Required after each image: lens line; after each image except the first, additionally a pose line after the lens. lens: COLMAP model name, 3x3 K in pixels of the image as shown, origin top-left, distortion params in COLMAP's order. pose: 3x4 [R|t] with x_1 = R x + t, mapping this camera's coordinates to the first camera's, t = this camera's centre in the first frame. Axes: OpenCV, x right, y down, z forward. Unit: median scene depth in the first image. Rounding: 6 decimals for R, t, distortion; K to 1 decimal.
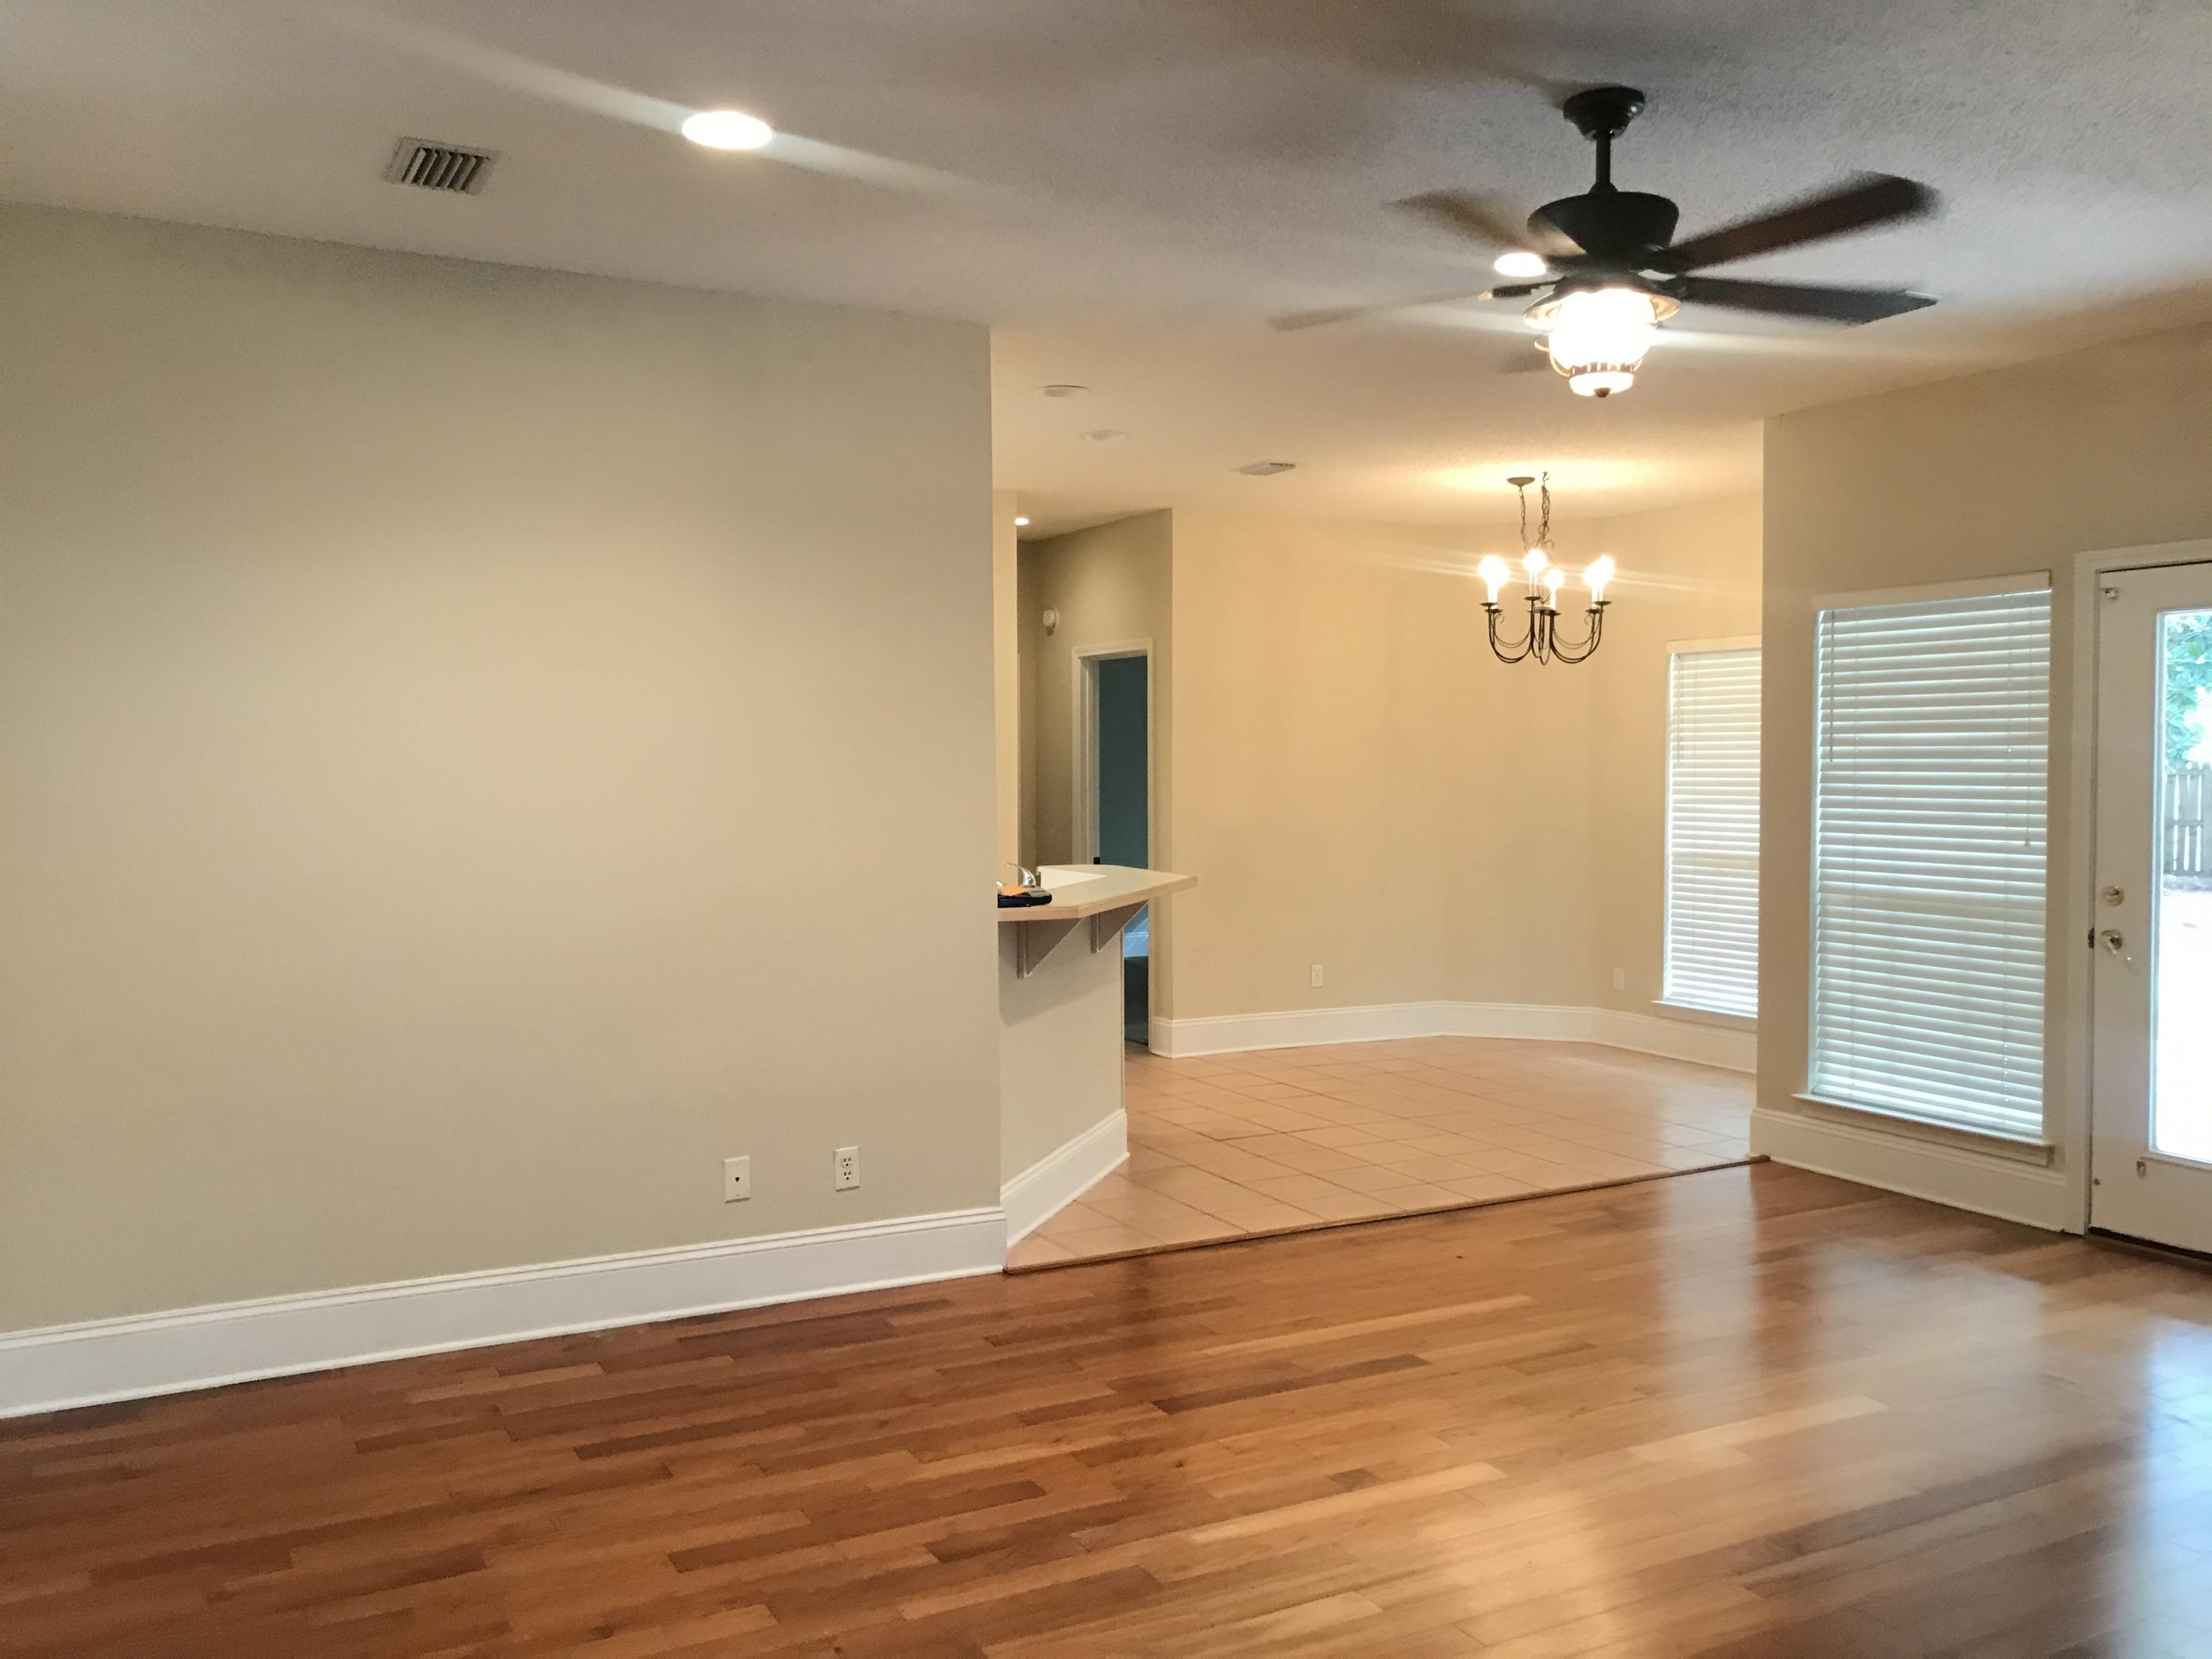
lens RADIAL K [[1808.5, 0, 1106.0], [0, 1808.5, 829.5], [0, 0, 1]] dist [0.033493, -0.008696]
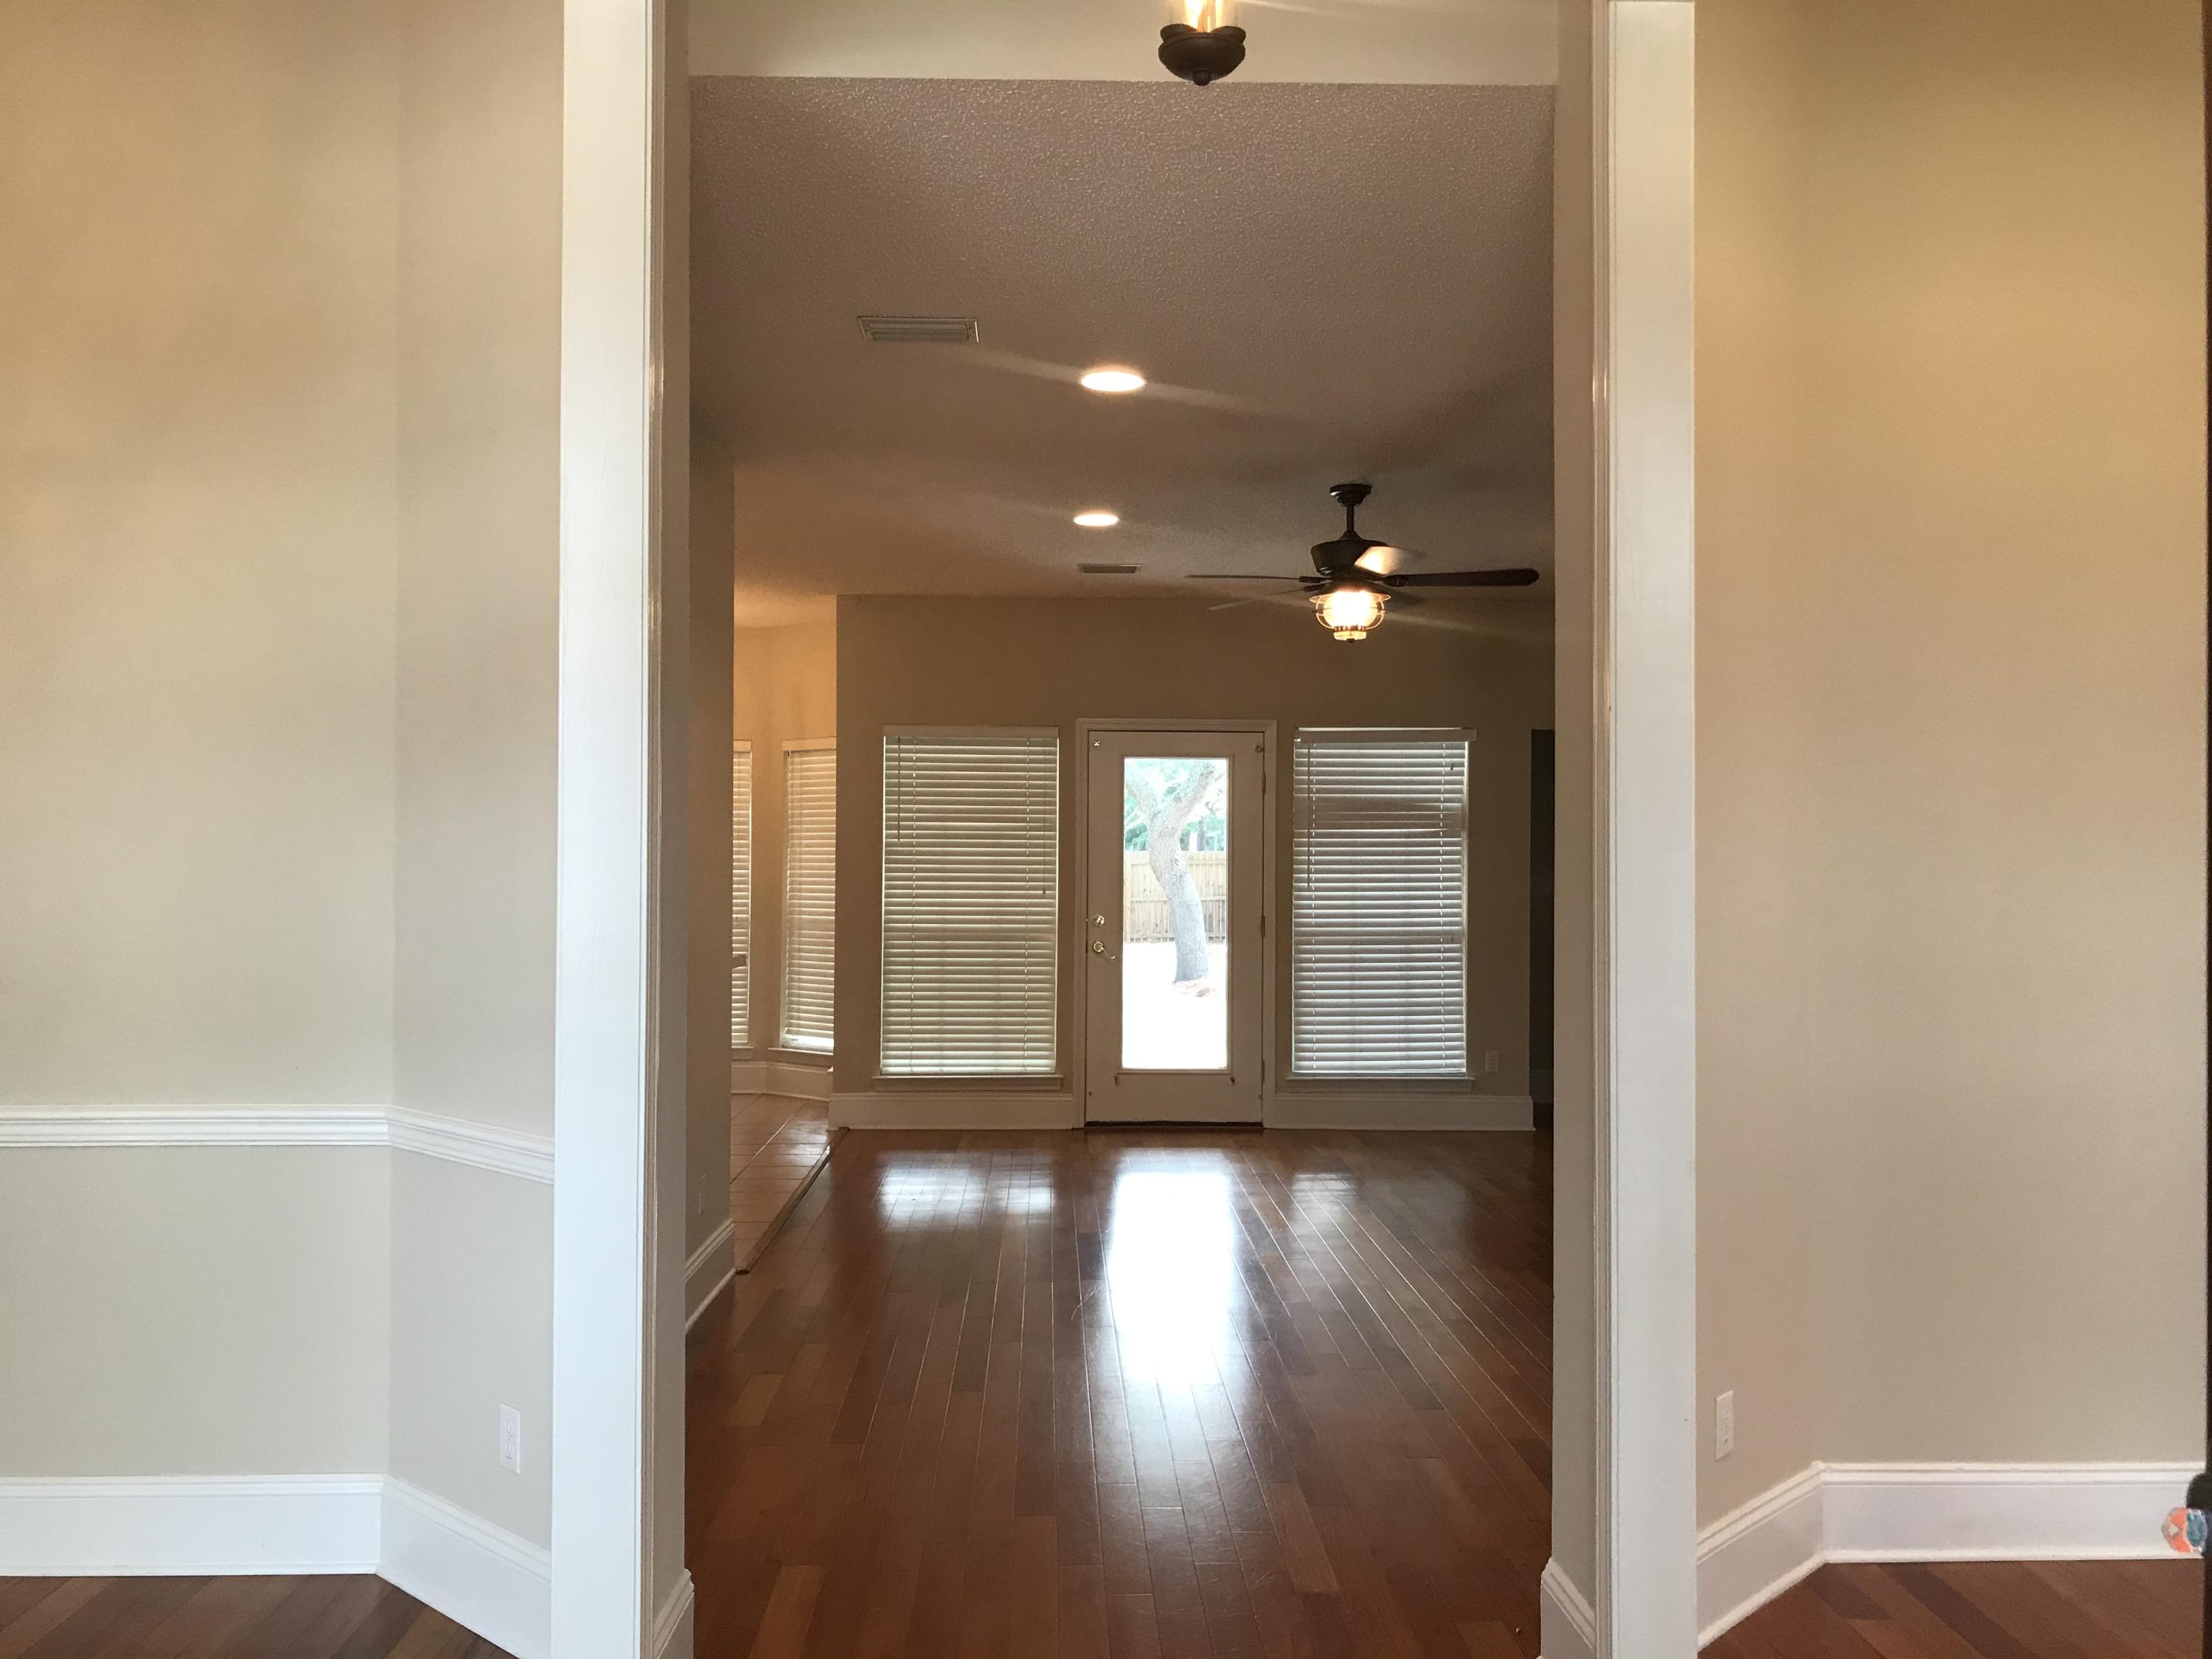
lens RADIAL K [[1822.3, 0, 1106.0], [0, 1822.3, 829.5], [0, 0, 1]] dist [0.330078, -0.001809]
pose [[0.446577, 0.018498, 0.894554, -0.931633], [0.027583, 0.999026, -0.034428, 0.009527], [-0.894320, 0.040049, 0.445632, 0.226423]]
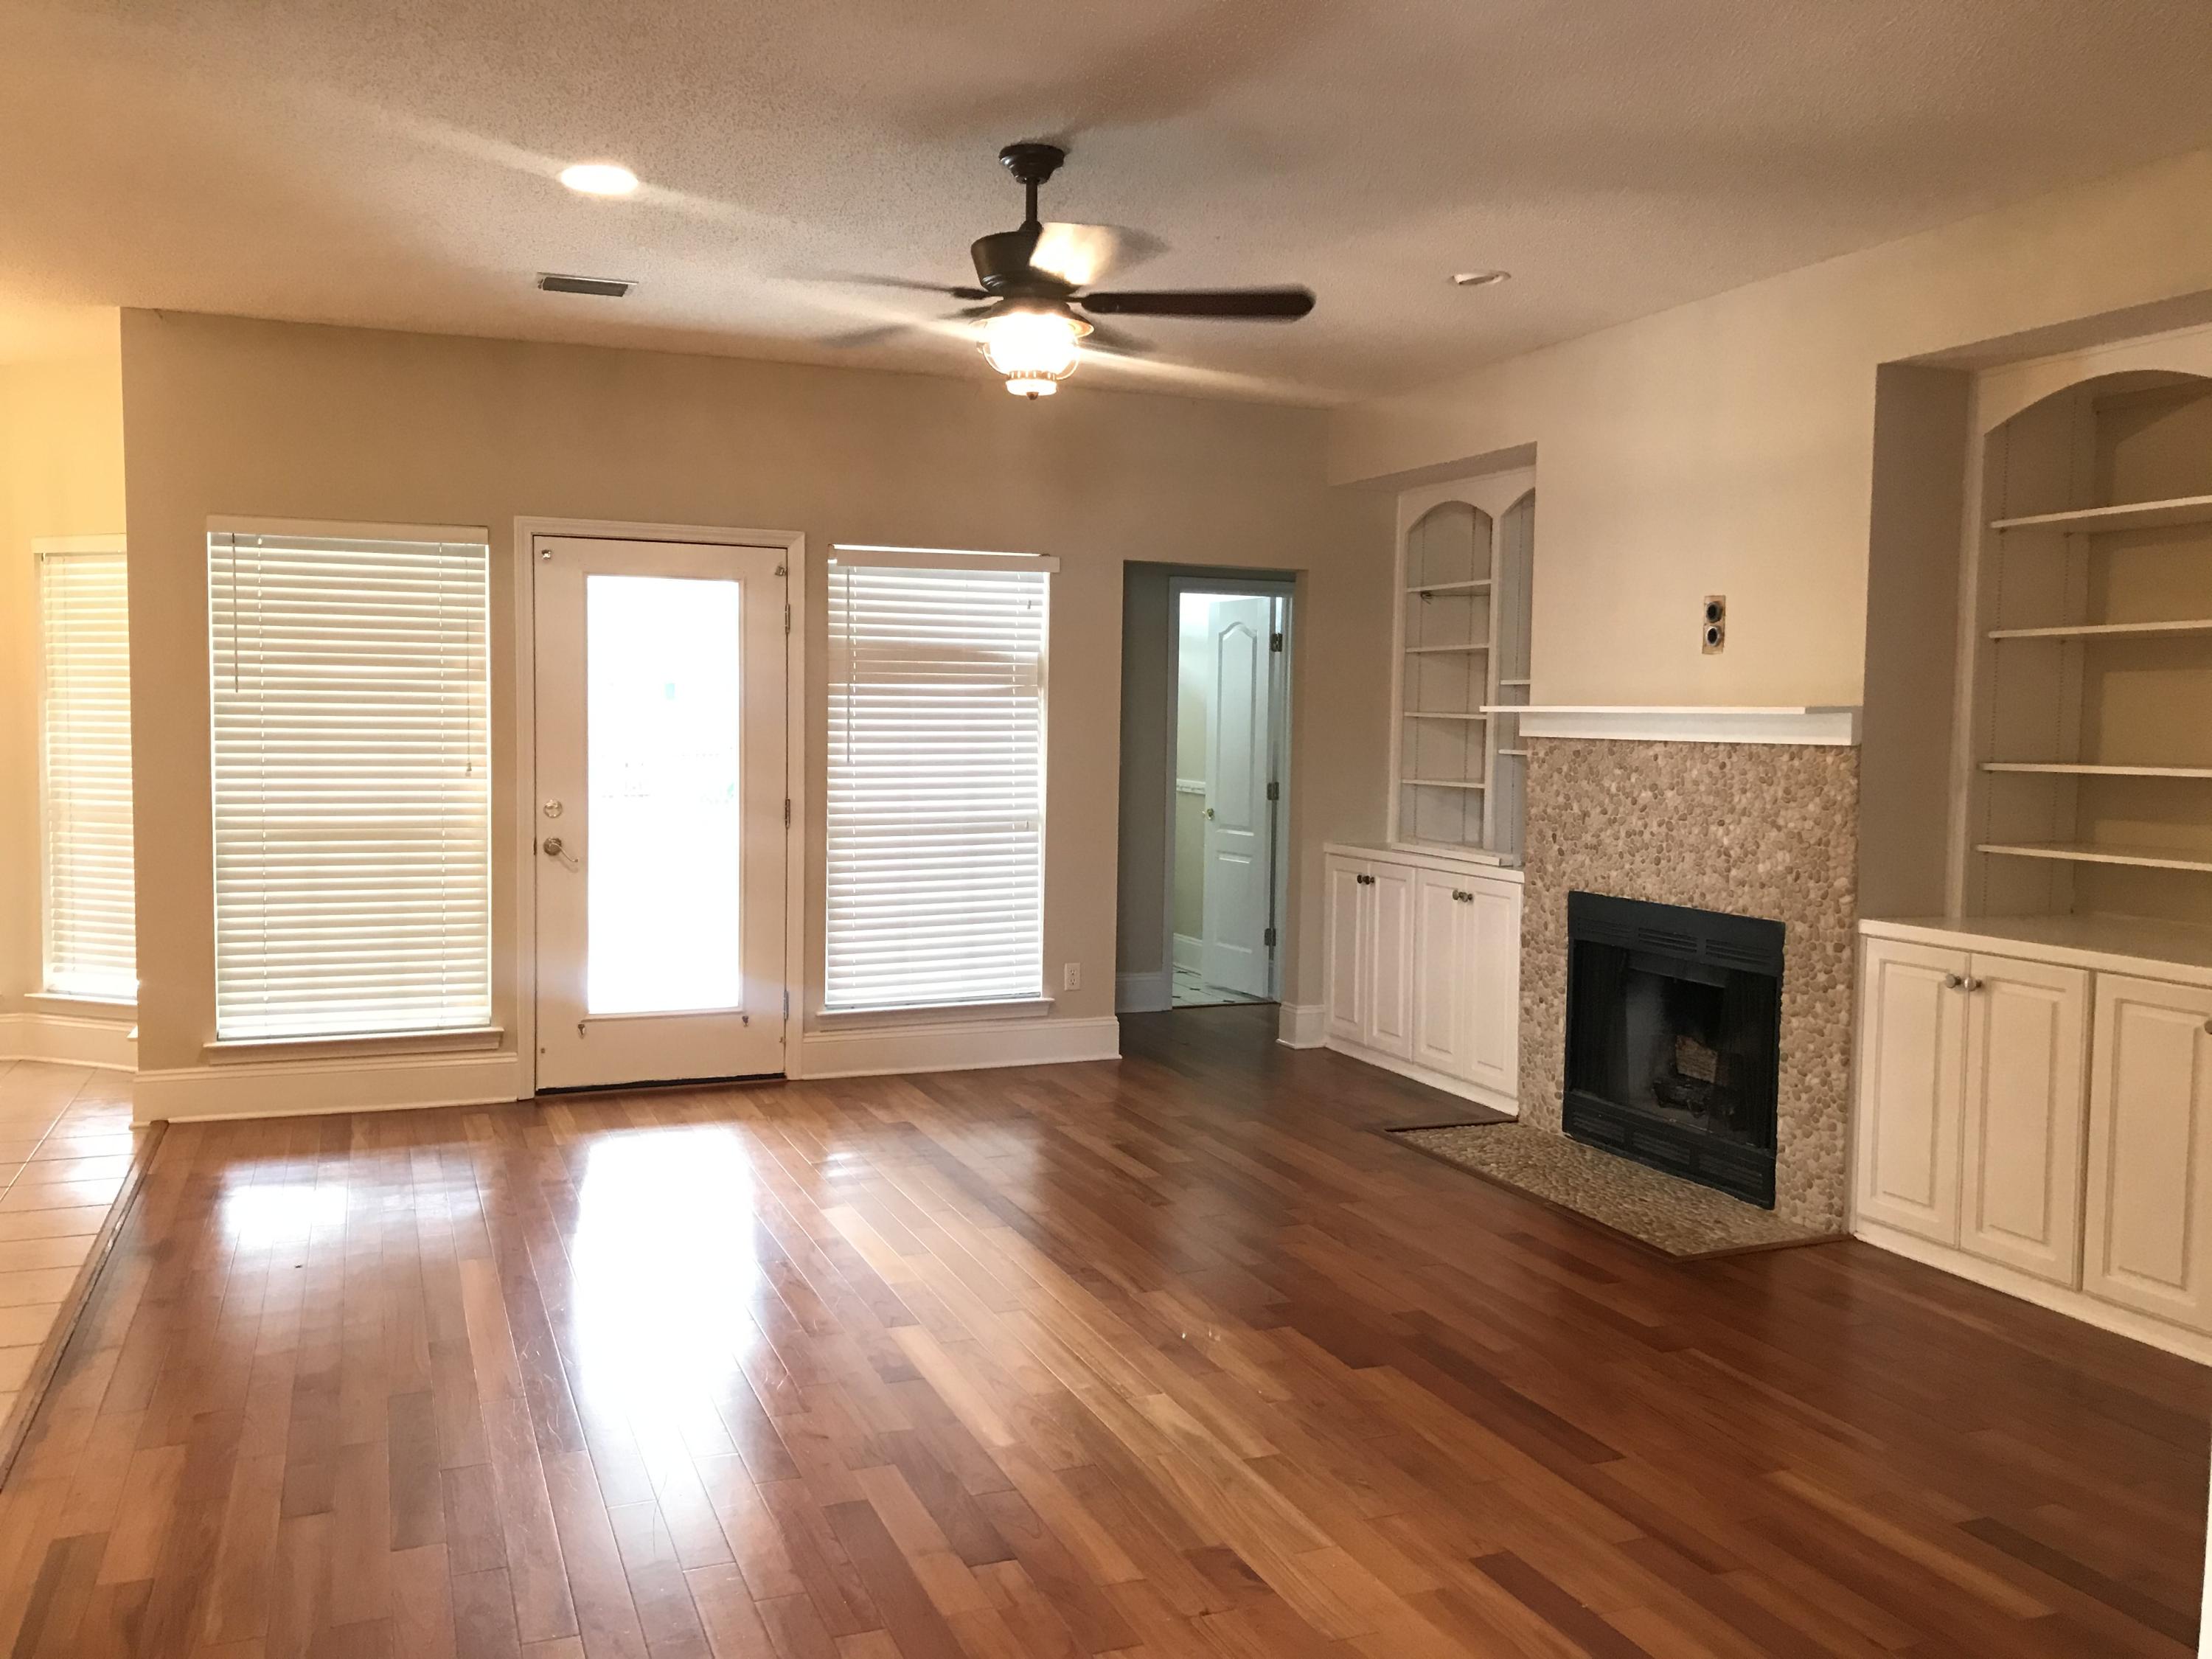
lens RADIAL K [[1808.5, 0, 1106.0], [0, 1808.5, 829.5], [0, 0, 1]] dist [0.033493, -0.008696]
pose [[0.112045, -0.061346, 0.991808, -0.568221], [0.024242, 0.997964, 0.058988, -0.011685], [-0.993407, 0.017434, 0.113304, 0.488216]]
